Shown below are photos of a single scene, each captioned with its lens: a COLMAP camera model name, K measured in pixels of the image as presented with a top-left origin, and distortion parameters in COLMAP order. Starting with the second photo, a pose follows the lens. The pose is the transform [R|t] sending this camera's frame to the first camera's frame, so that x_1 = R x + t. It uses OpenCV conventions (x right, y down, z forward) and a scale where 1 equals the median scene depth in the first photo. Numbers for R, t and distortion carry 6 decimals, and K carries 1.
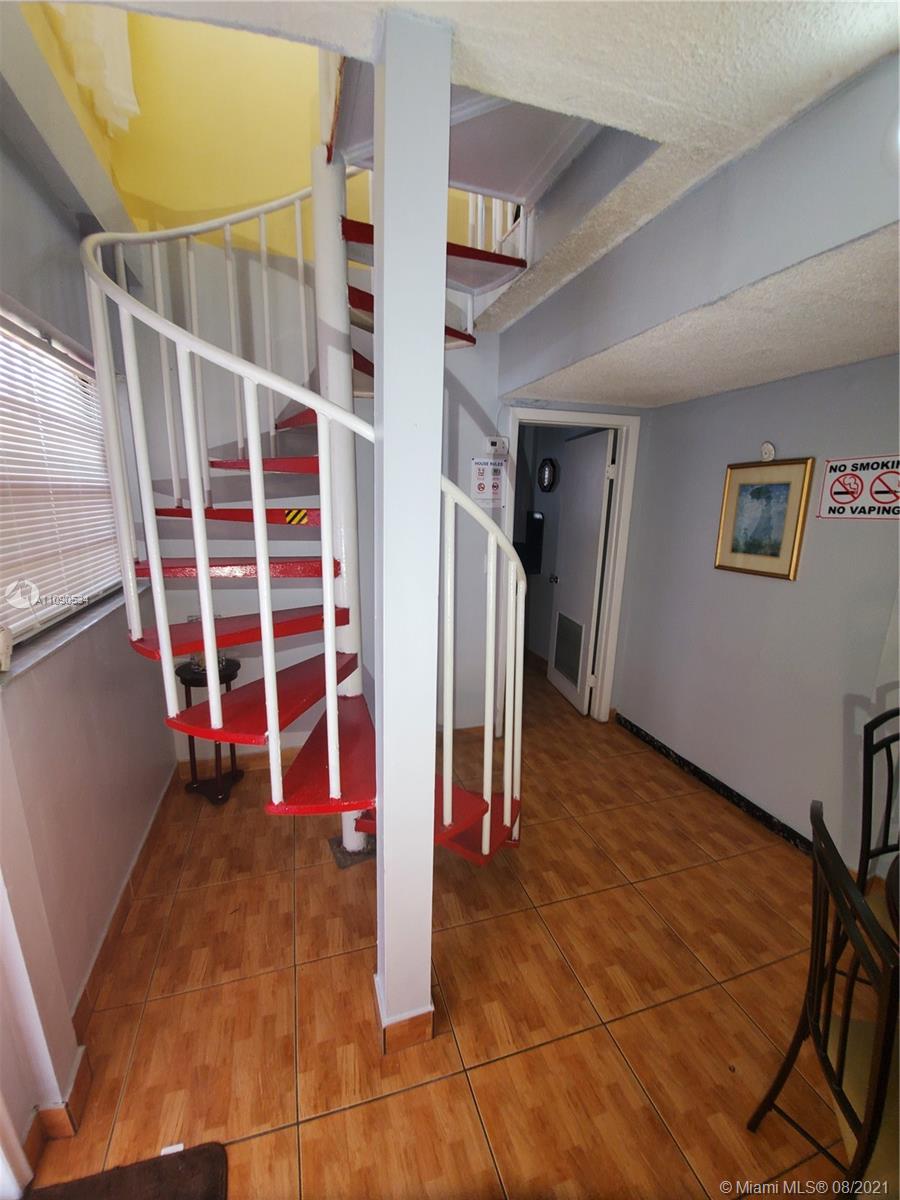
lens RADIAL K [[475.7, 0, 442.8], [0, 475.7, 609.1], [0, 0, 1]] dist [0.007000, -0.015844]
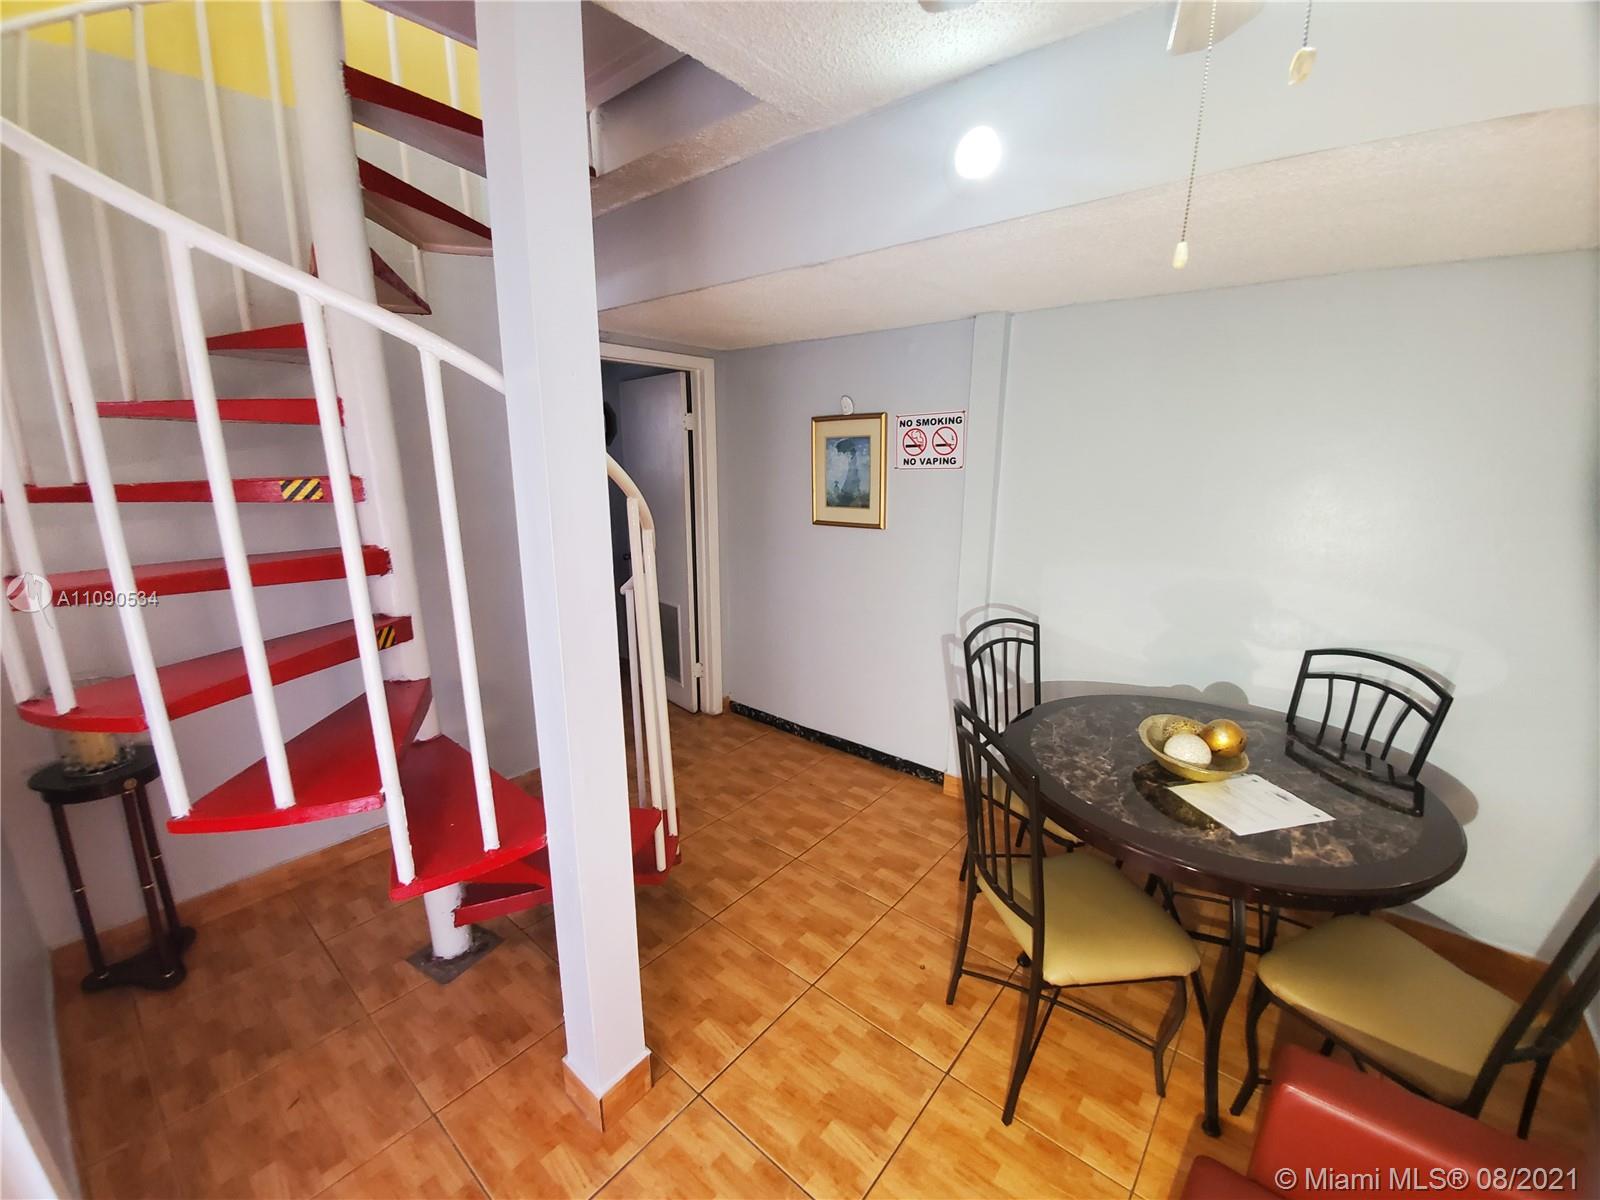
lens RADIAL K [[634.2, 0, 810.1], [0, 634.2, 609.4], [0, 0, 1]] dist [0.007000, -0.015844]
pose [[0.832957, -0.144055, 0.534256, -0.191541], [0.135140, 0.989240, 0.056039, 0.015224], [-0.536581, 0.025521, 0.843463, -0.102877]]
